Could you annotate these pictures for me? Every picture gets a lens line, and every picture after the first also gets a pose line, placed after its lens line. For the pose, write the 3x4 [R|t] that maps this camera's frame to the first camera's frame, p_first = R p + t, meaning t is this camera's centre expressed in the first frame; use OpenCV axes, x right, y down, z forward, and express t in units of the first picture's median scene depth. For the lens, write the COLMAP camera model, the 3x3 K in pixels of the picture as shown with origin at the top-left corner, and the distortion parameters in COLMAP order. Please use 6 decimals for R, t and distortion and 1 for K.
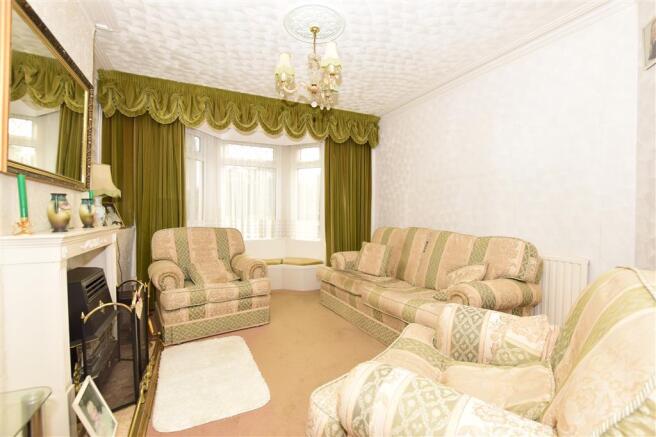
lens RADIAL K [[290.9, 0, 330.5], [0, 290.9, 216.6], [0, 0, 1]] dist [-0.015588, -0.000482]
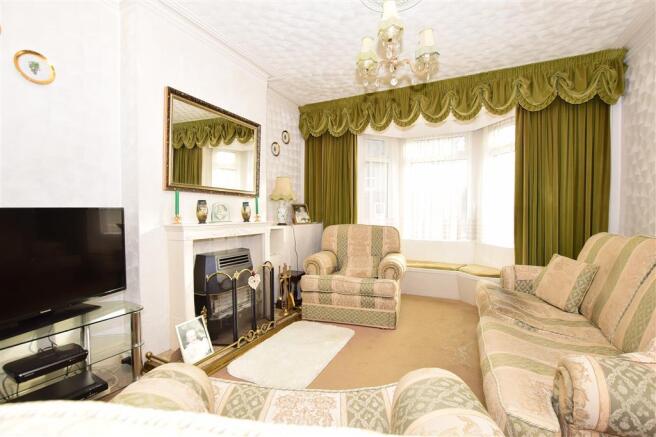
lens RADIAL K [[290.9, 0, 330.1], [0, 290.9, 219.5], [0, 0, 1]] dist [-0.015588, -0.000482]
pose [[0.625235, 0.015994, -0.780273, 0.321623], [-0.000847, 0.999803, 0.019816, -0.004488], [0.780436, -0.011729, 0.625126, 0.211647]]
